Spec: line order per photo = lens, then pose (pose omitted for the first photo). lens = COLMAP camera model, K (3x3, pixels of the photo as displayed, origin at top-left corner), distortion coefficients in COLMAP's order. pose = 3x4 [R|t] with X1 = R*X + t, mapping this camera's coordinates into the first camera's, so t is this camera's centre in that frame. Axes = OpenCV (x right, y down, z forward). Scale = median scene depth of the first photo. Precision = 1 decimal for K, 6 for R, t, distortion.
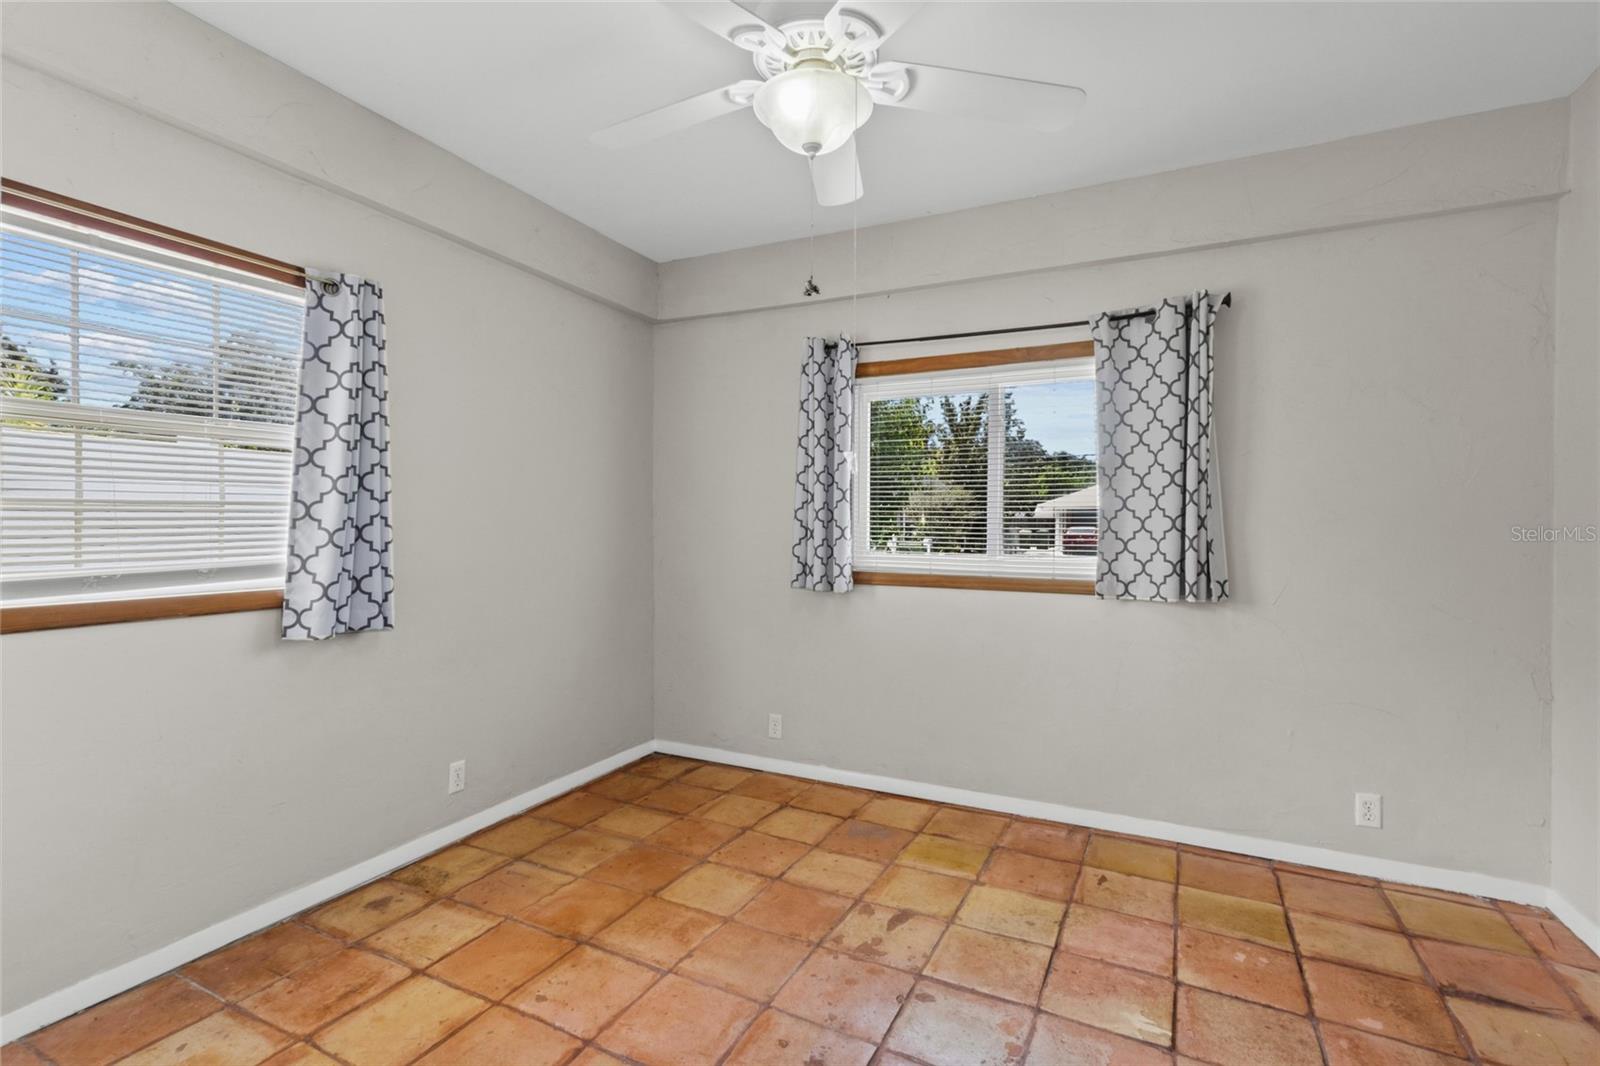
lens RADIAL K [[745.4, 0, 795.1], [0, 745.4, 528.4], [0, 0, 1]] dist [0.004471, 0.001640]
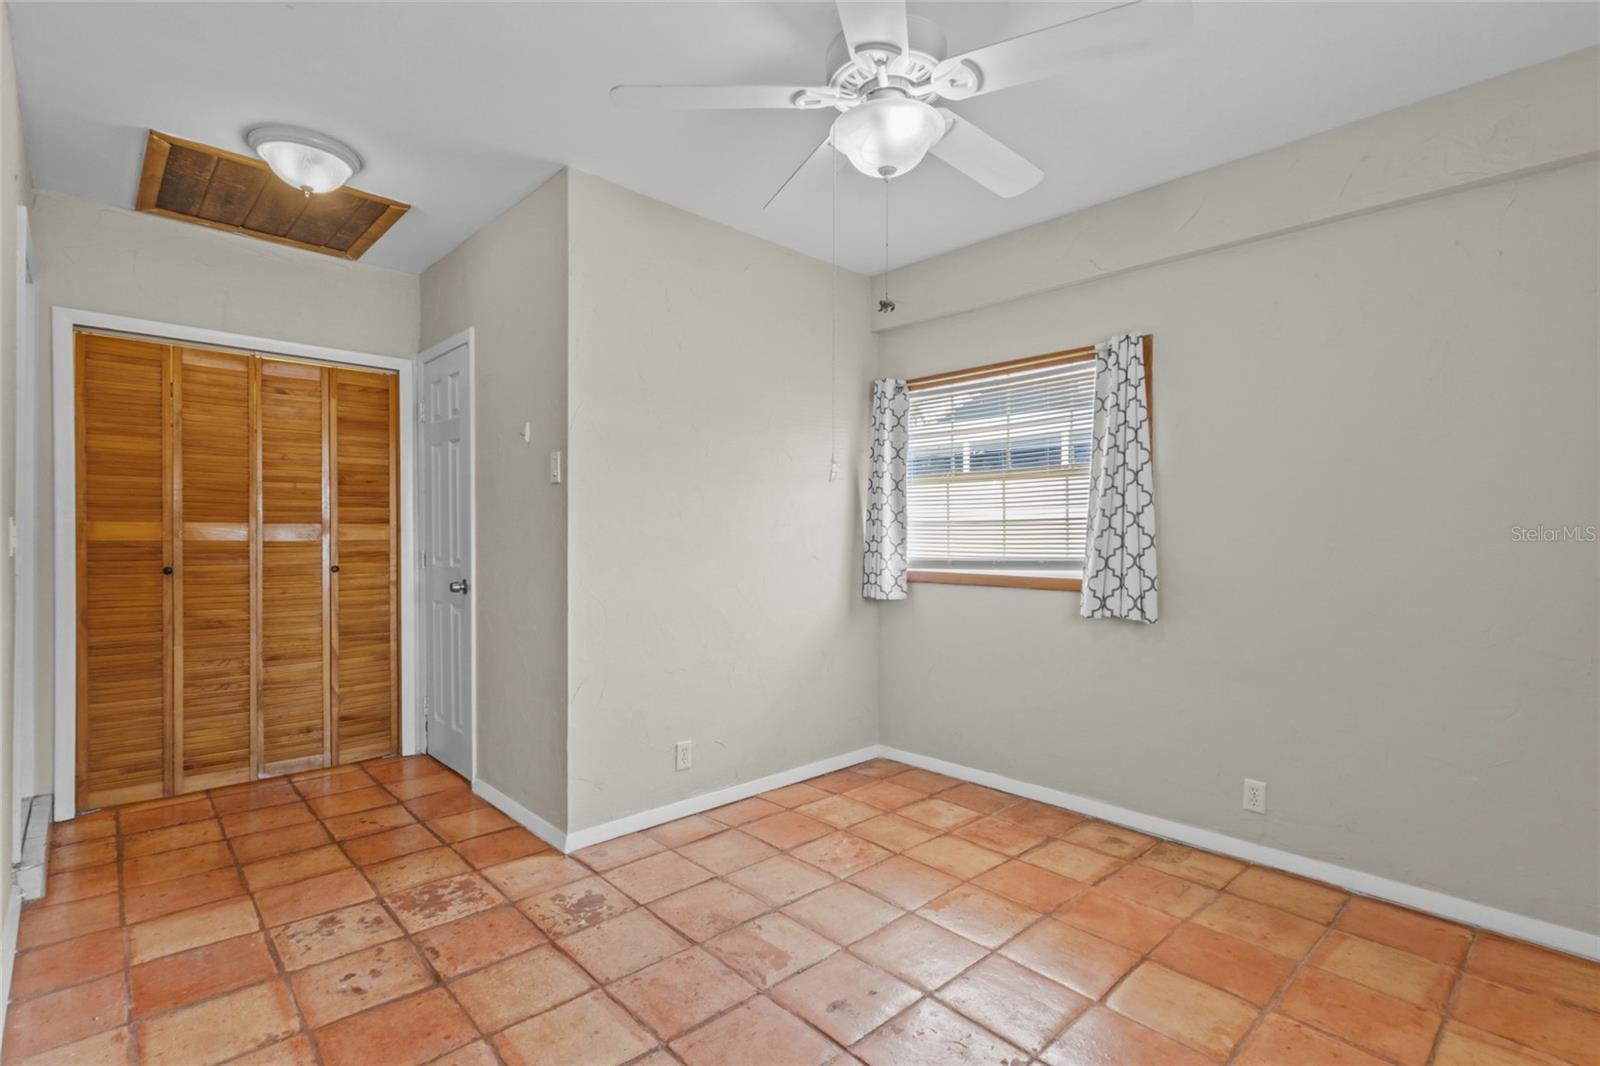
lens RADIAL K [[745.4, 0, 796.2], [0, 745.4, 533.4], [0, 0, 1]] dist [0.004471, 0.001640]
pose [[-0.342631, -0.003703, -0.939463, 0.814372], [-0.012207, 0.999925, 0.000511, 0.001909], [0.939391, 0.011643, -0.342650, 0.962425]]
